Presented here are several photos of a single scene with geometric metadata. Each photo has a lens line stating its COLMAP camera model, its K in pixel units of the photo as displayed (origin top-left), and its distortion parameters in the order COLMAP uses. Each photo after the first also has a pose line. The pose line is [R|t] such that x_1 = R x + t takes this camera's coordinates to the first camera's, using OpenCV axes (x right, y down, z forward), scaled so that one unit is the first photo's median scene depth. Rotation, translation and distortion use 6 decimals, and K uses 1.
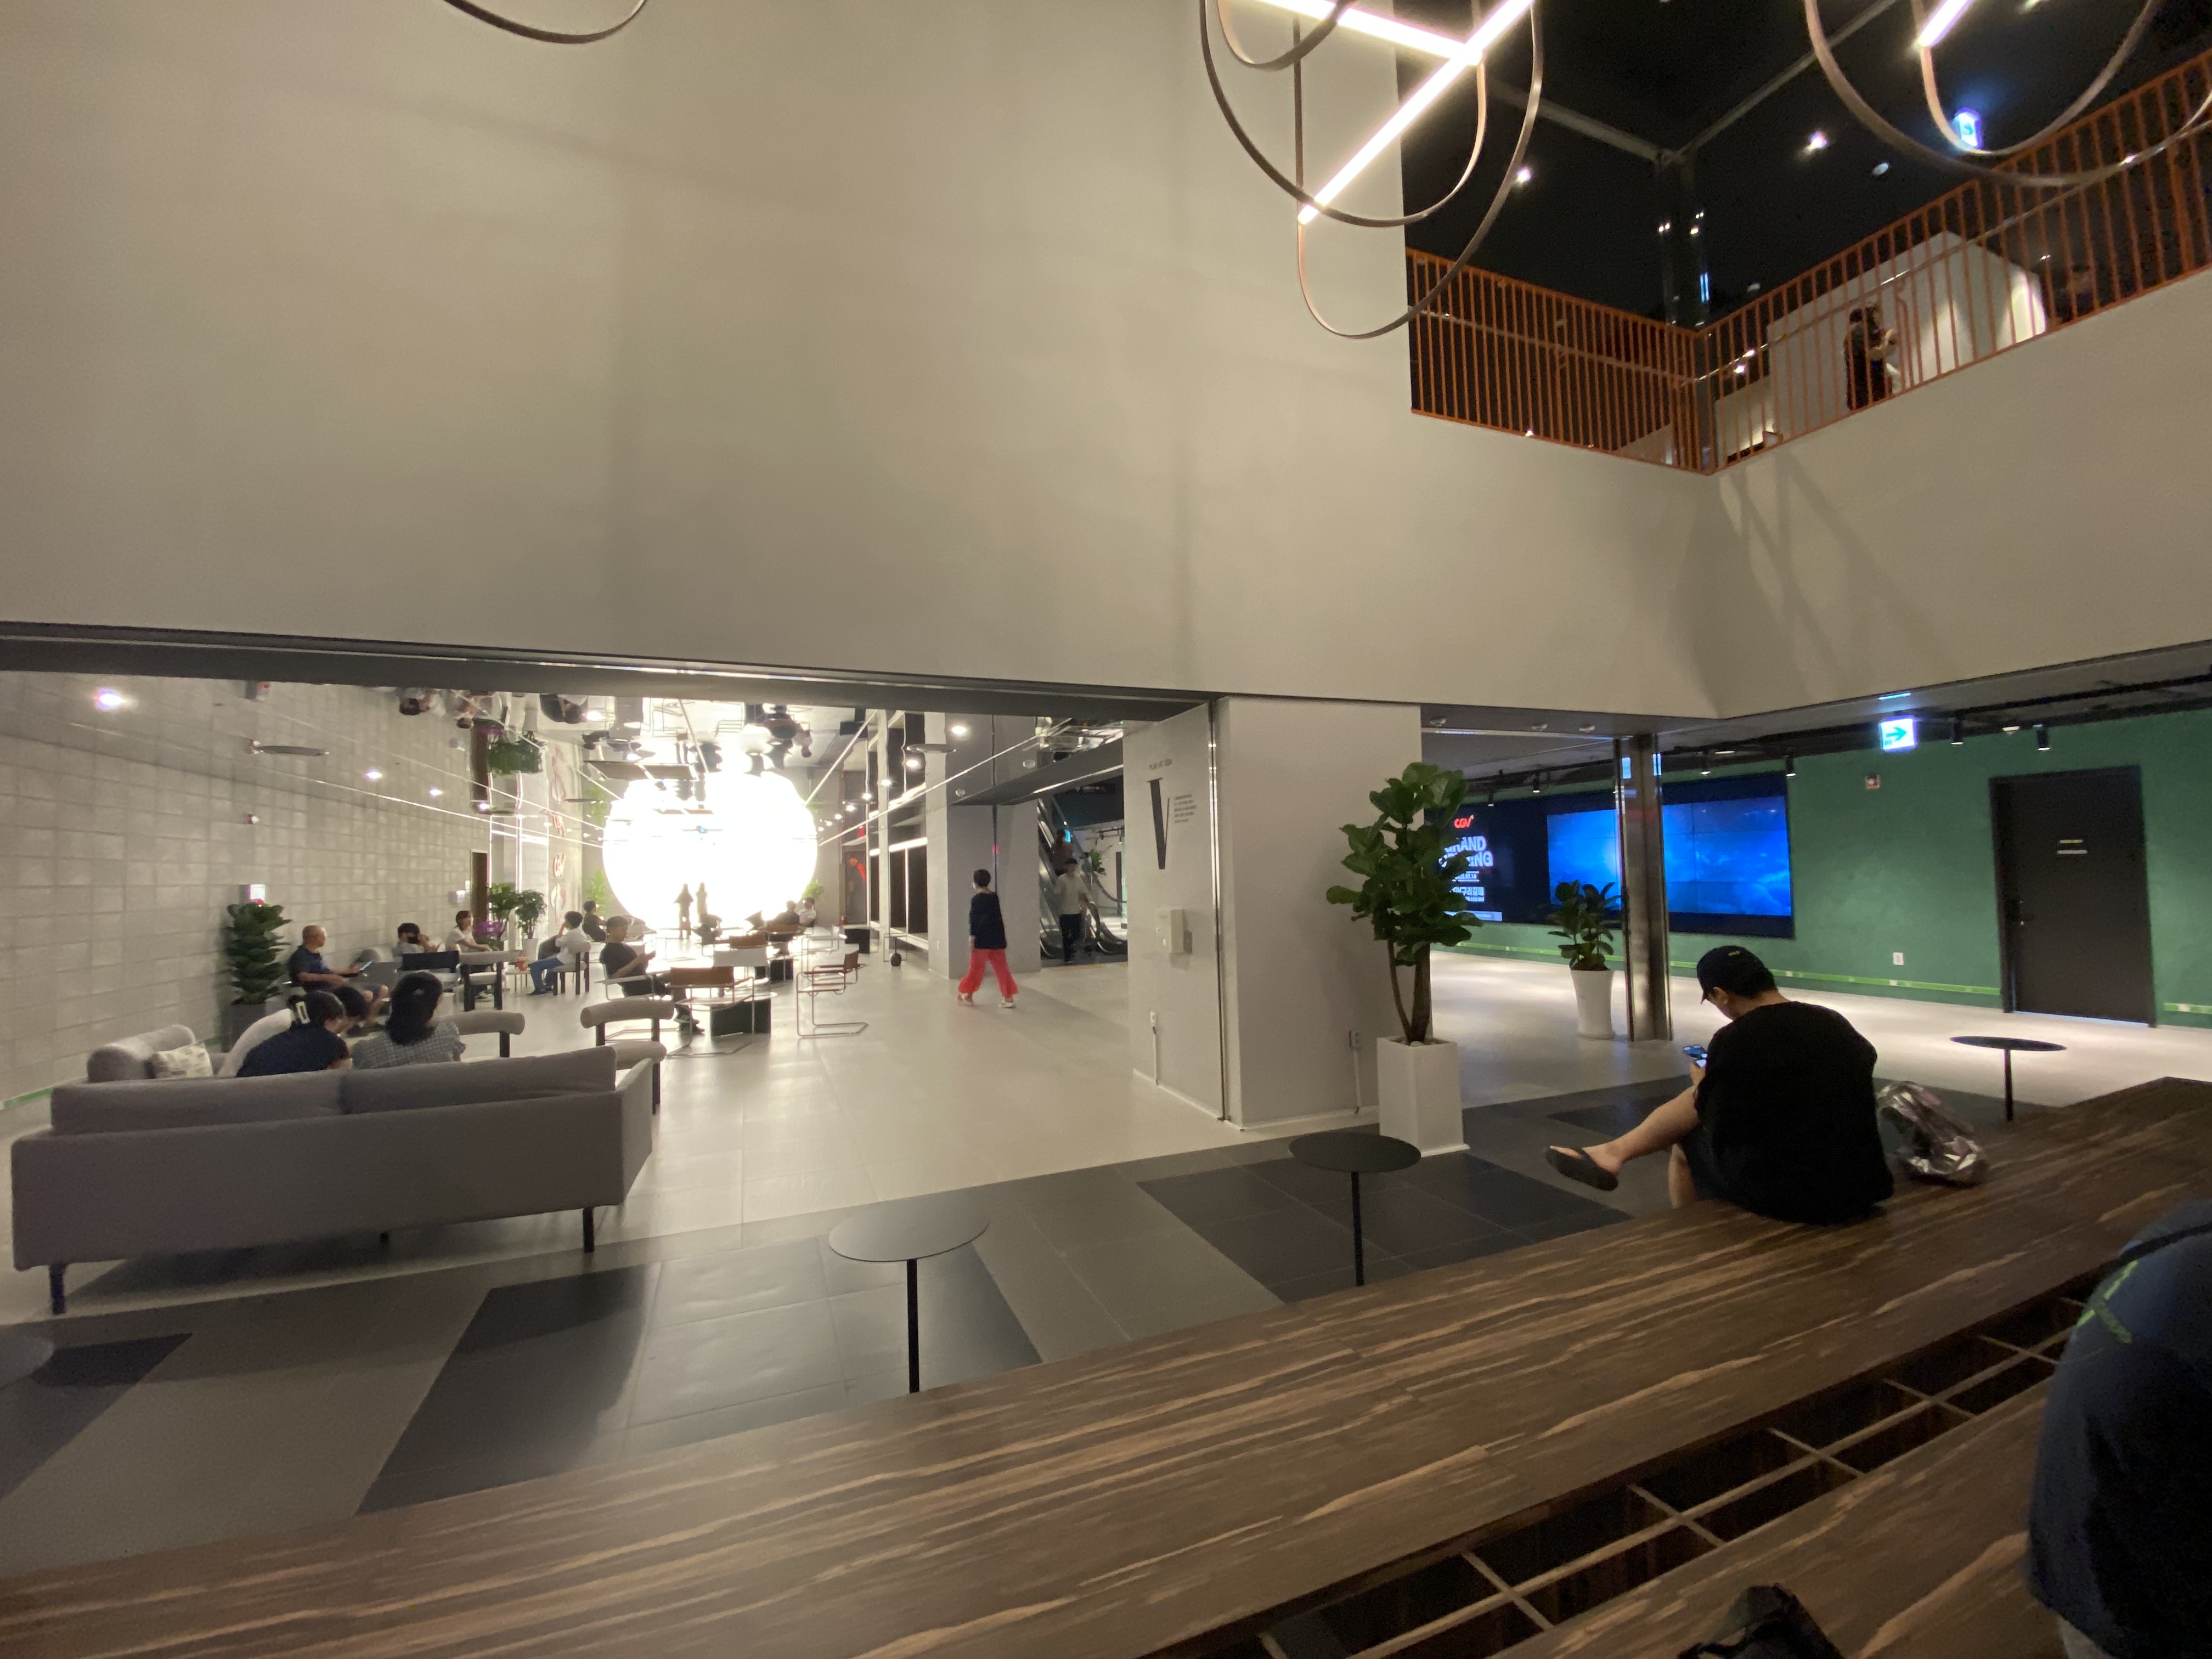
lens RADIAL K [[893.1, 0, 1106.0], [0, 893.1, 829.5], [0, 0, 1]] dist [0.000040, 0.000001]
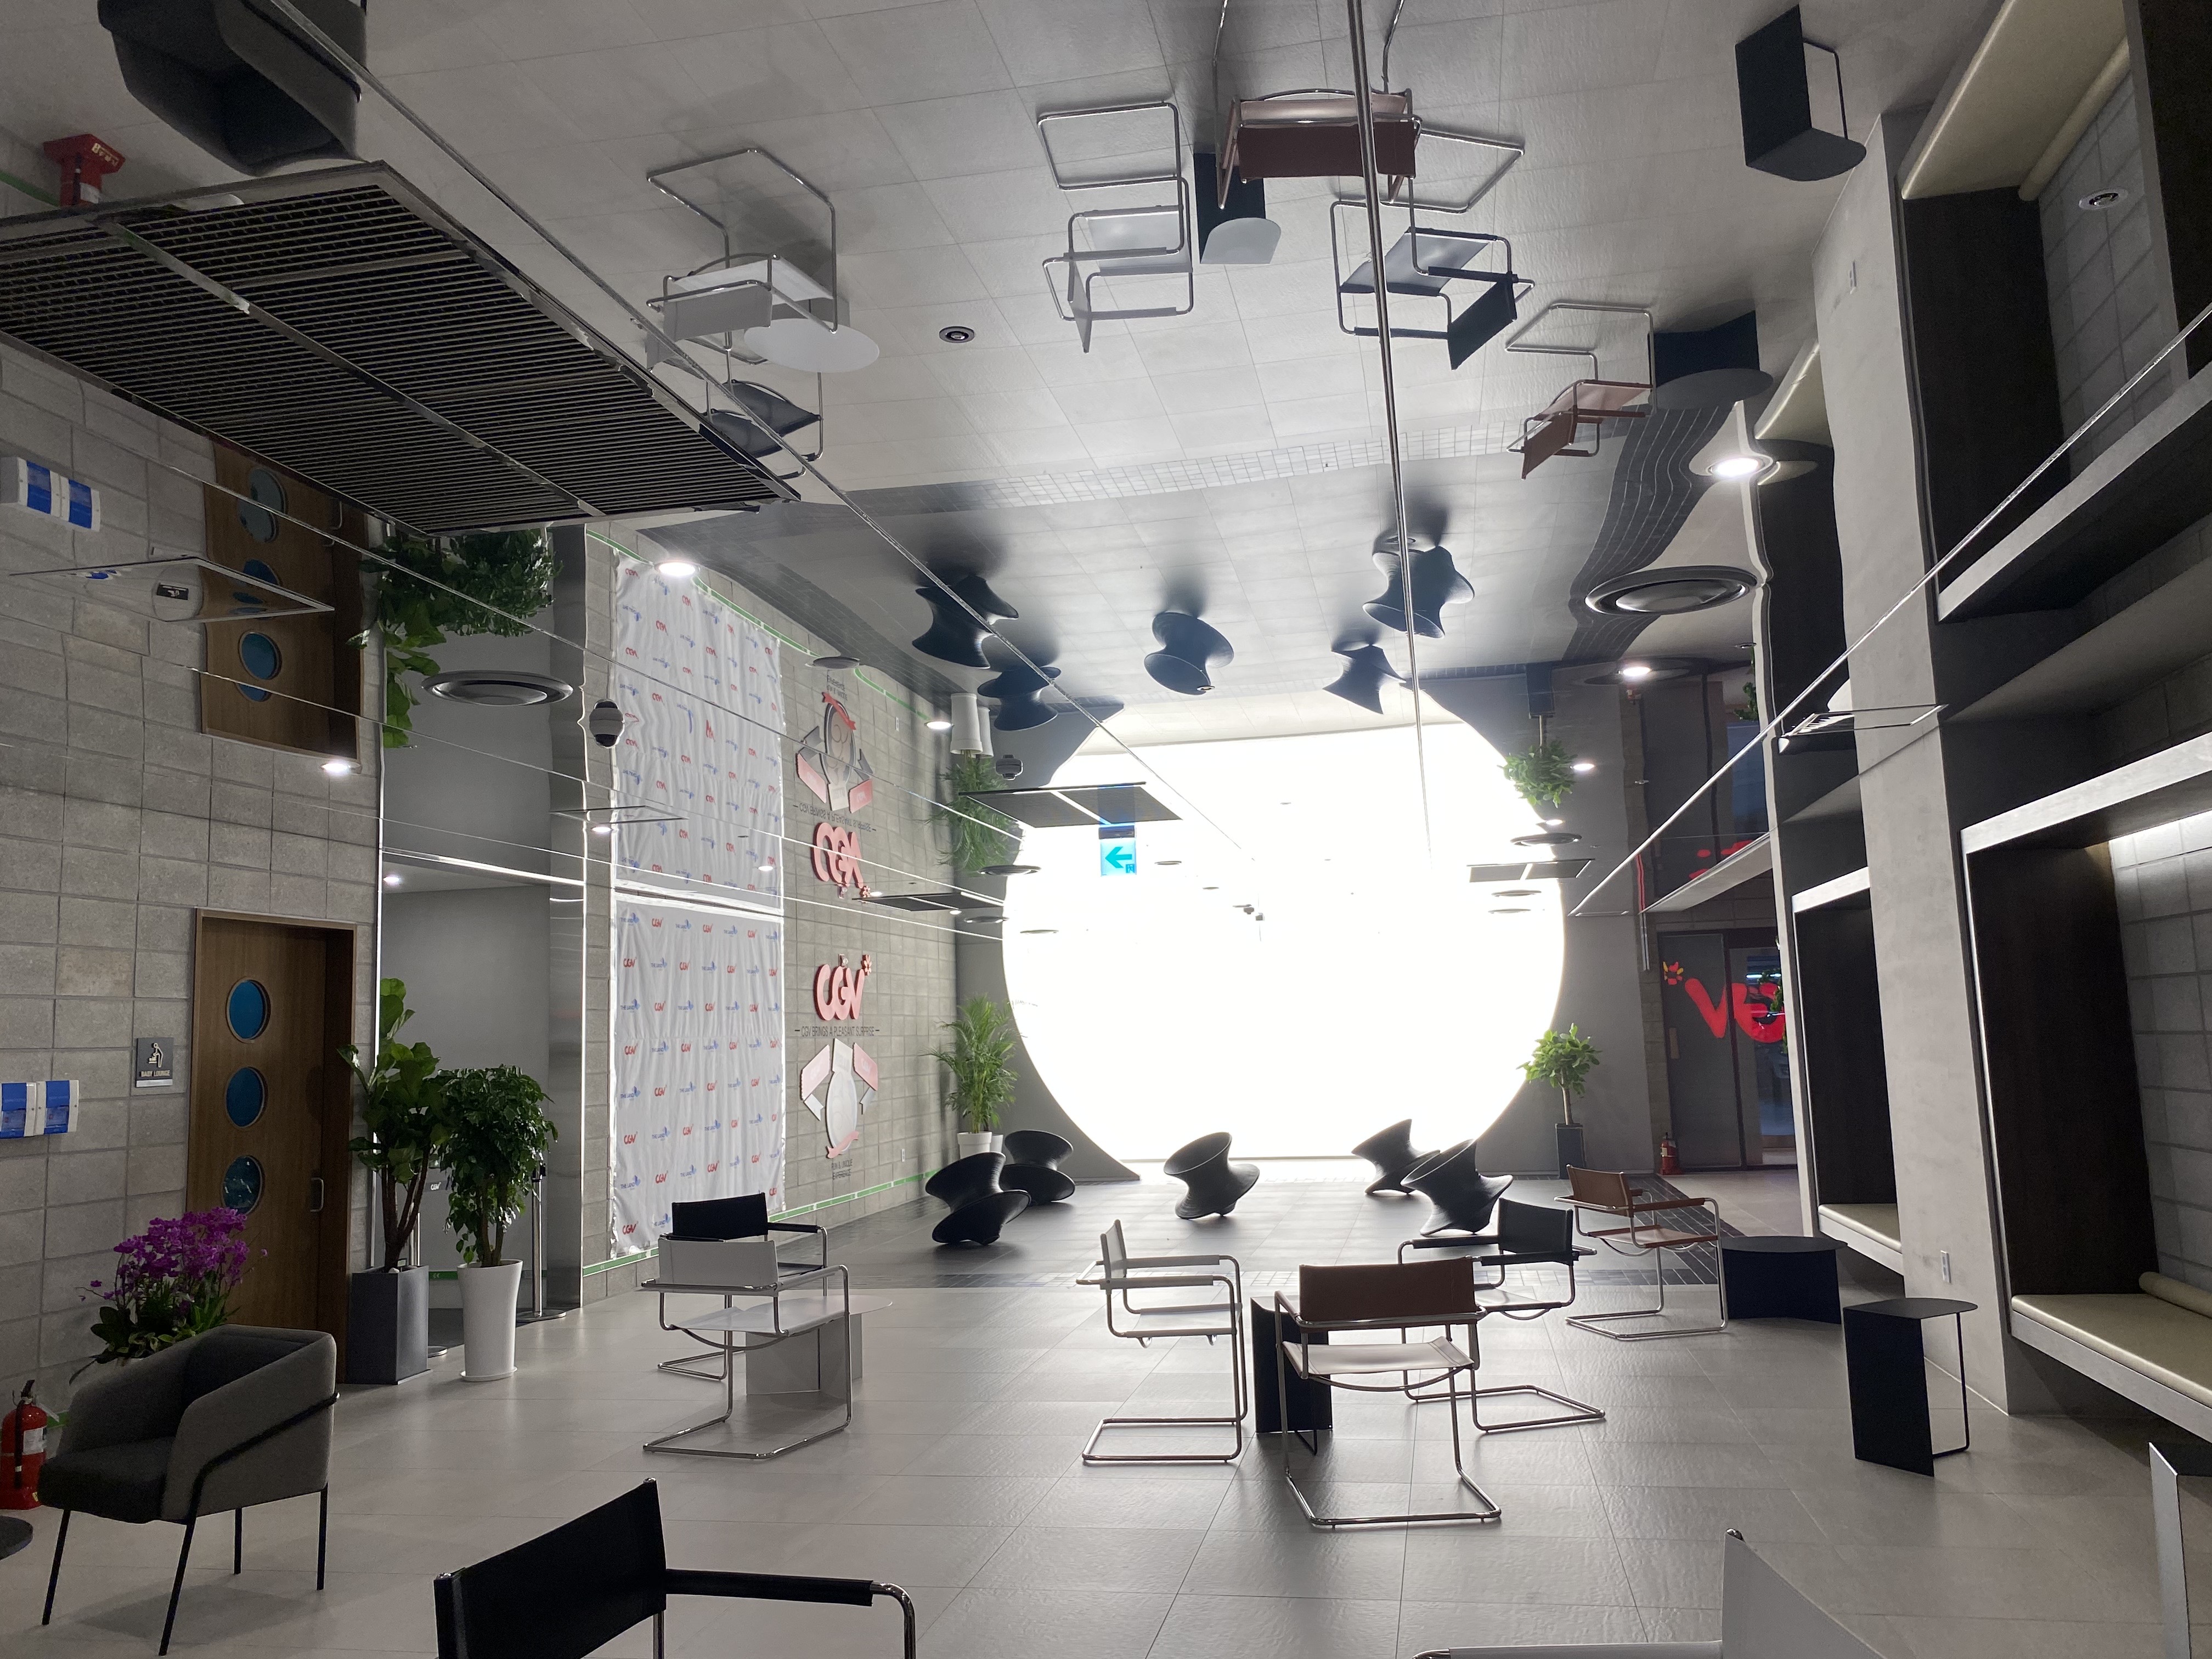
lens RADIAL K [[1669.9, 0, 1106.0], [0, 1669.9, 829.5], [0, 0, 1]] dist [0.001096, -0.000021]
pose [[0.835441, -0.059899, -0.546307, -0.146619], [0.027070, 0.997321, -0.067954, 0.024670], [0.548914, 0.041983, 0.834824, 0.459045]]
